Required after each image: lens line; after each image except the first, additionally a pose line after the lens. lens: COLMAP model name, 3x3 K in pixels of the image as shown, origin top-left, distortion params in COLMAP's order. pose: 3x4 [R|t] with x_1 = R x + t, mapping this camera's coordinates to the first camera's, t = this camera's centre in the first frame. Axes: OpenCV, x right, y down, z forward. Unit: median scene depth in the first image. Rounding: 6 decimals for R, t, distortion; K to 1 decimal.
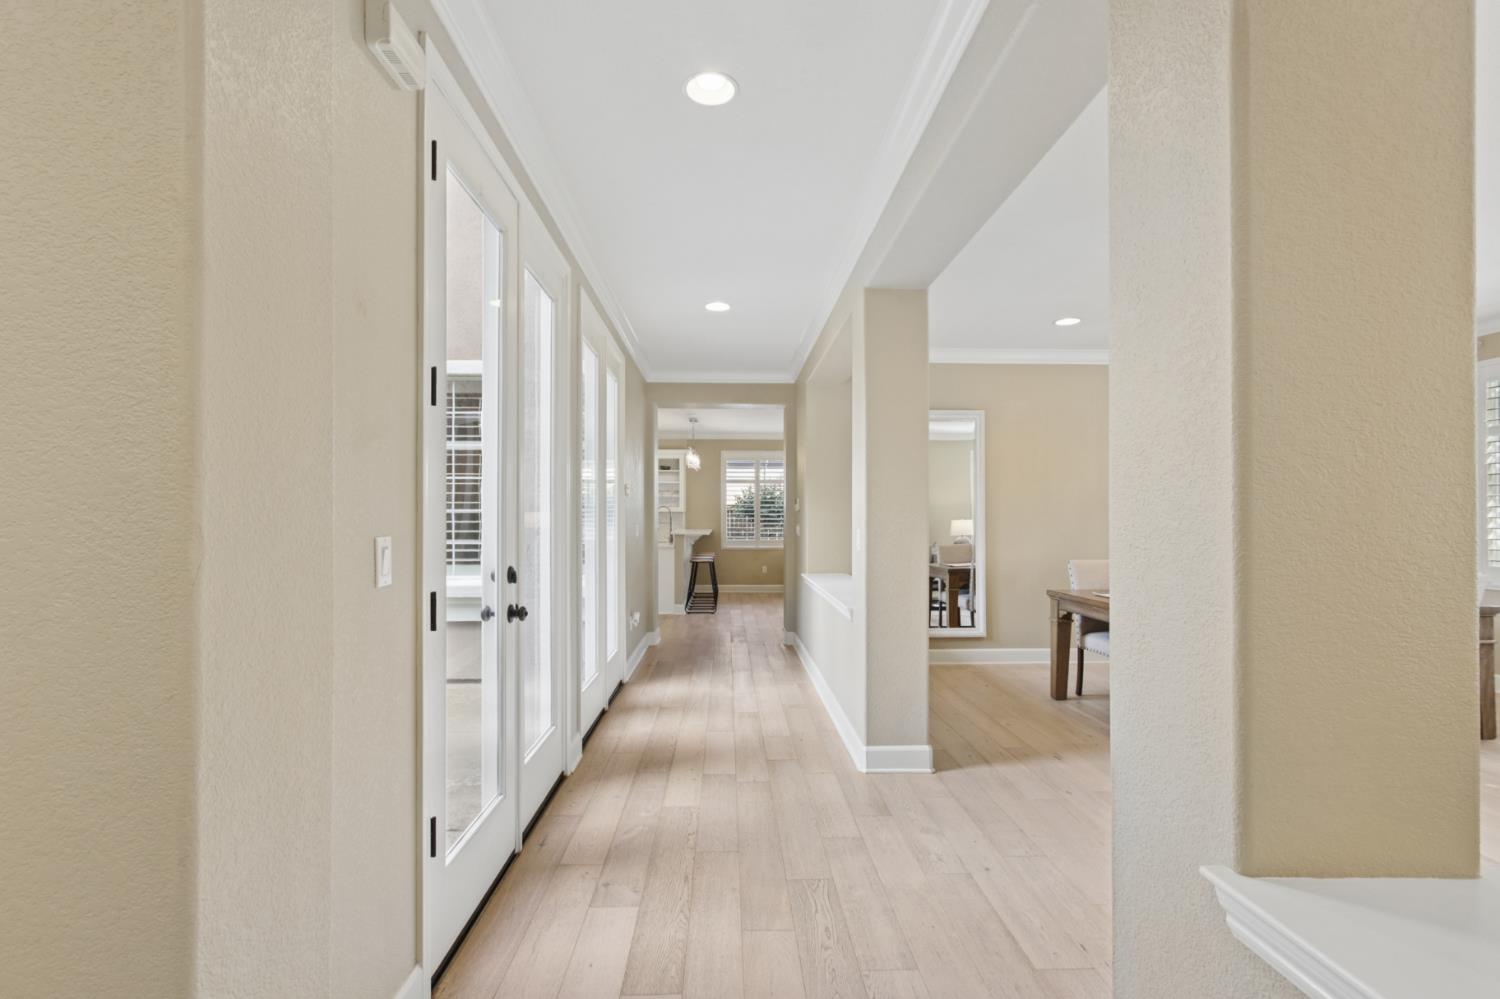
lens RADIAL K [[714.5, 0, 750.1], [0, 714.5, 517.7], [0, 0, 1]] dist [0.001460, 0.001274]
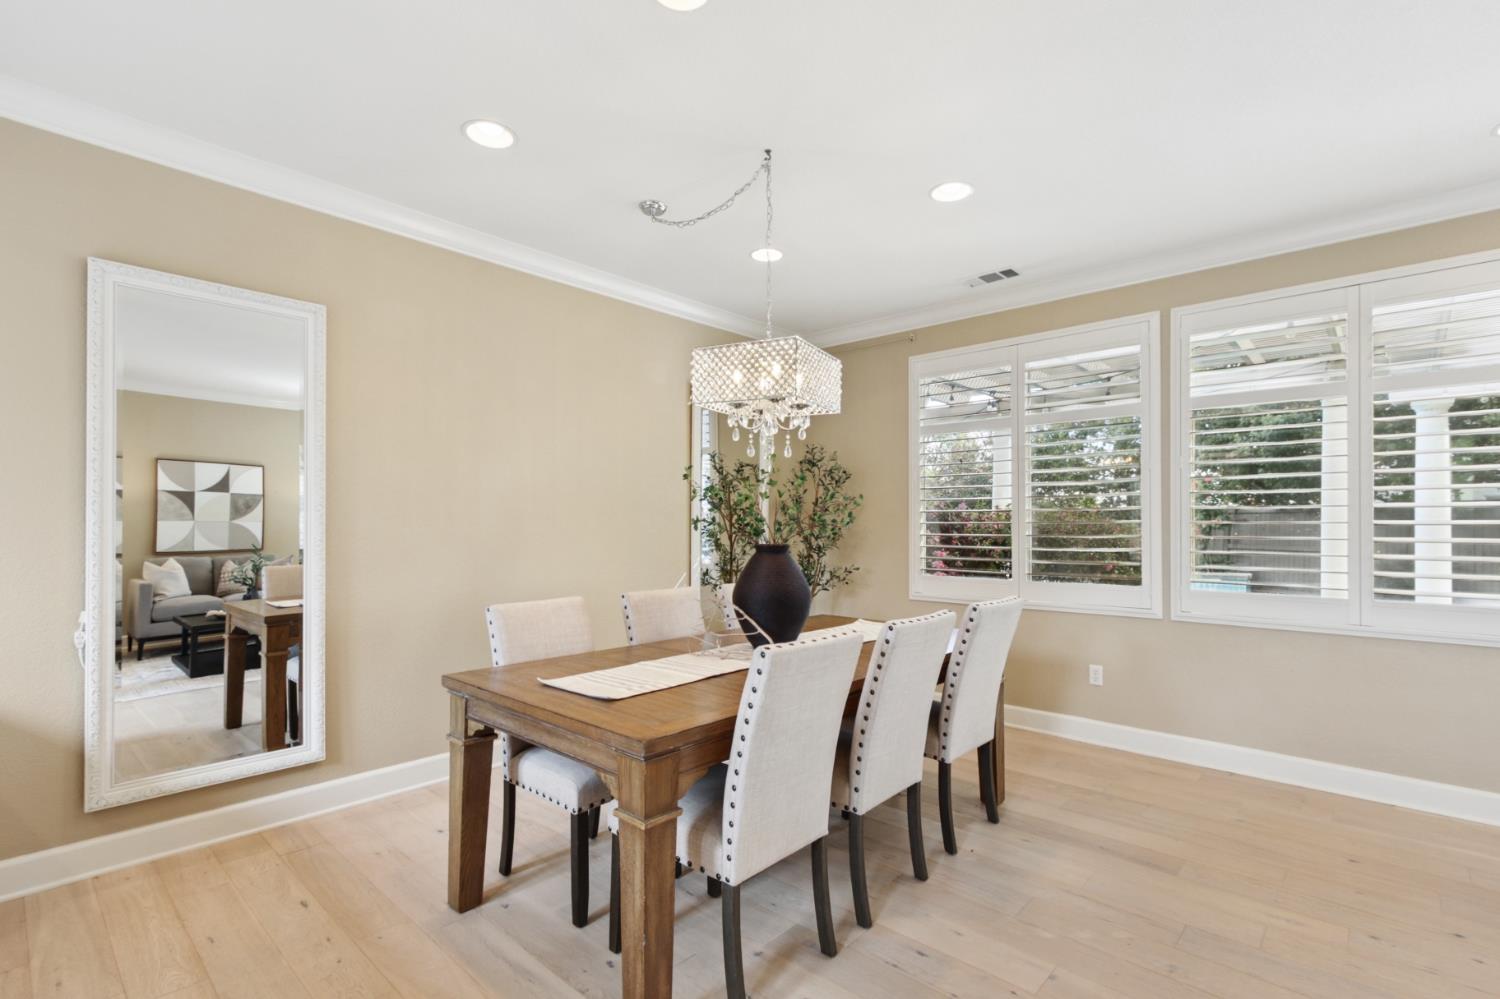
lens RADIAL K [[714.5, 0, 750.1], [0, 714.5, 517.7], [0, 0, 1]] dist [0.001460, 0.001274]
pose [[0.711852, 0.006890, 0.702296, 0.229522], [-0.007946, 0.999967, -0.001756, -0.003431], [-0.702285, -0.004330, 0.711883, 0.527080]]
